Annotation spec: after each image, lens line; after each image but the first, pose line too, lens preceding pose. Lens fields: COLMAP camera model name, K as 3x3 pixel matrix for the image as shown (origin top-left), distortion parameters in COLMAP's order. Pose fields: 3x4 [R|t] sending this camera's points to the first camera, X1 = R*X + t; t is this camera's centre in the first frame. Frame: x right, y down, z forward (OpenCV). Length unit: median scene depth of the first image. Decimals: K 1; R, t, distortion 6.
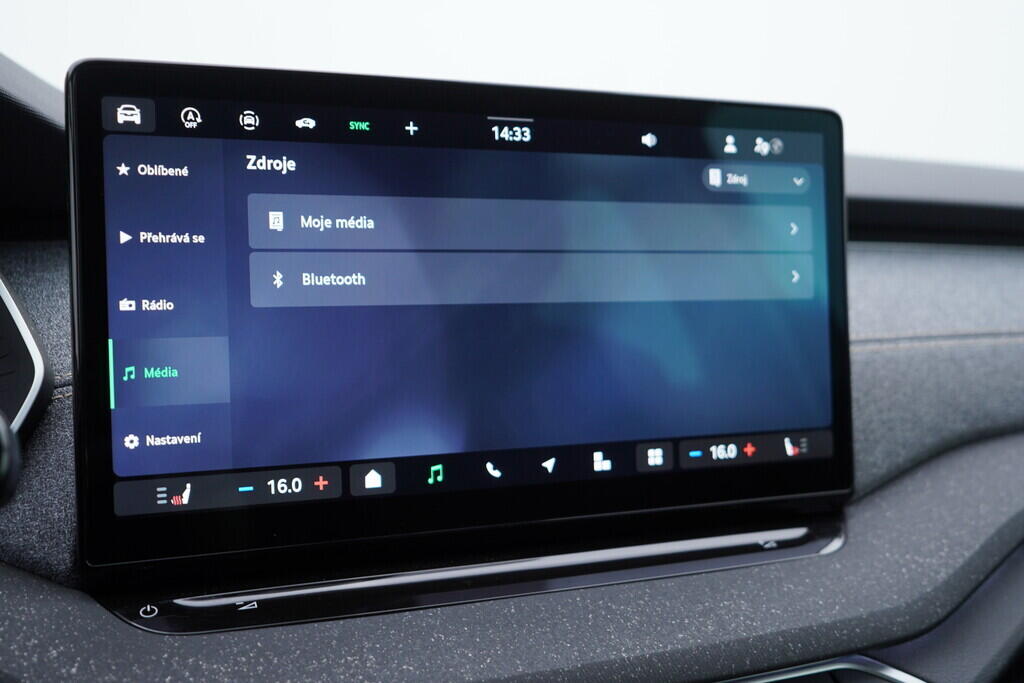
lens RADIAL K [[1046.3, 0, 513.3], [0, 1046.3, 342.7], [0, 0, 1]] dist [0.000696, 0.000000]
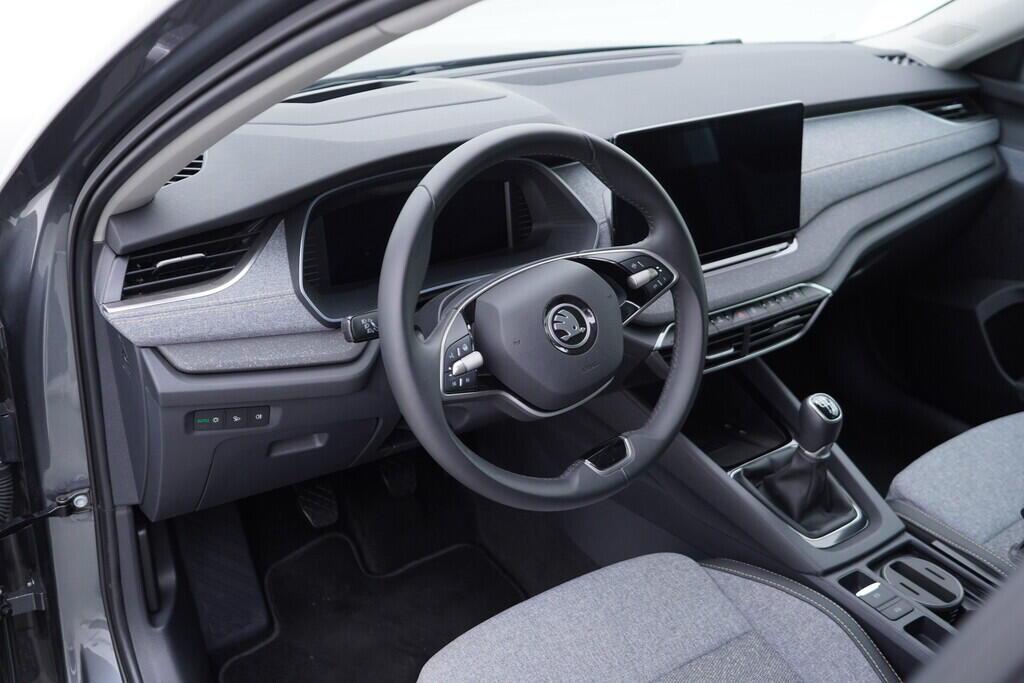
lens RADIAL K [[1046.3, 0, 511.4], [0, 1046.3, 349.1], [0, 0, 1]] dist [0.000696, 0.000000]
pose [[0.975961, -0.102304, 0.192443, -1.314958], [0.030616, 0.938583, 0.343691, -0.710620], [-0.215785, -0.329538, 0.919153, -2.043071]]
